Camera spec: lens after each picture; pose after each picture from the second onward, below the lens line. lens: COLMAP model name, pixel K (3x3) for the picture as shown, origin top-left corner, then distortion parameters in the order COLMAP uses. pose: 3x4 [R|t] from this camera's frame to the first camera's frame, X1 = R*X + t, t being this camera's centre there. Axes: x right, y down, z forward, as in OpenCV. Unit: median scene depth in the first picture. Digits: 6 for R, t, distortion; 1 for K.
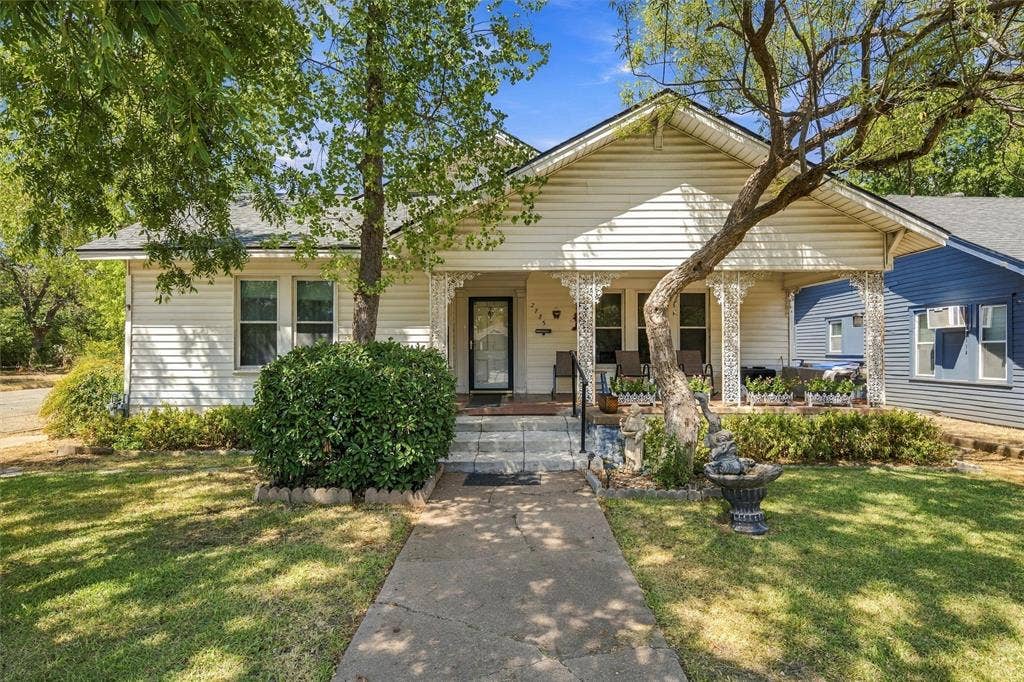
lens RADIAL K [[623.0, 0, 517.7], [0, 623.0, 343.0], [0, 0, 1]] dist [0.005124, 0.000506]
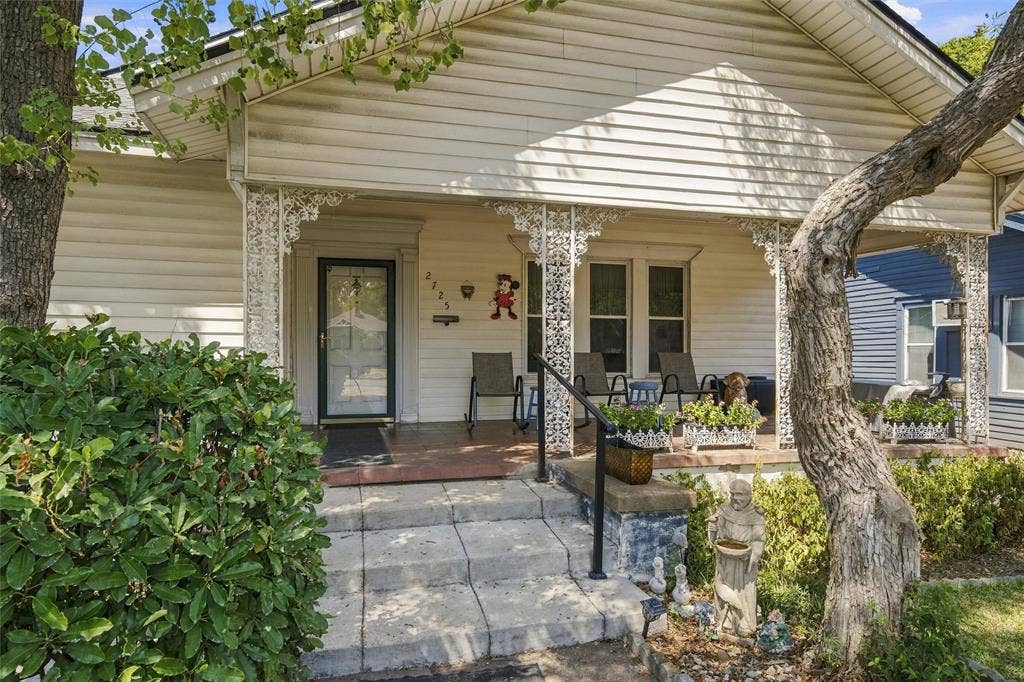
lens RADIAL K [[623.0, 0, 512.2], [0, 623.0, 351.4], [0, 0, 1]] dist [0.005124, 0.000506]
pose [[0.966457, 0.006430, 0.256748, -0.063629], [-0.011450, 0.999771, 0.018063, 0.000886], [-0.256573, -0.020397, 0.966310, 0.479142]]
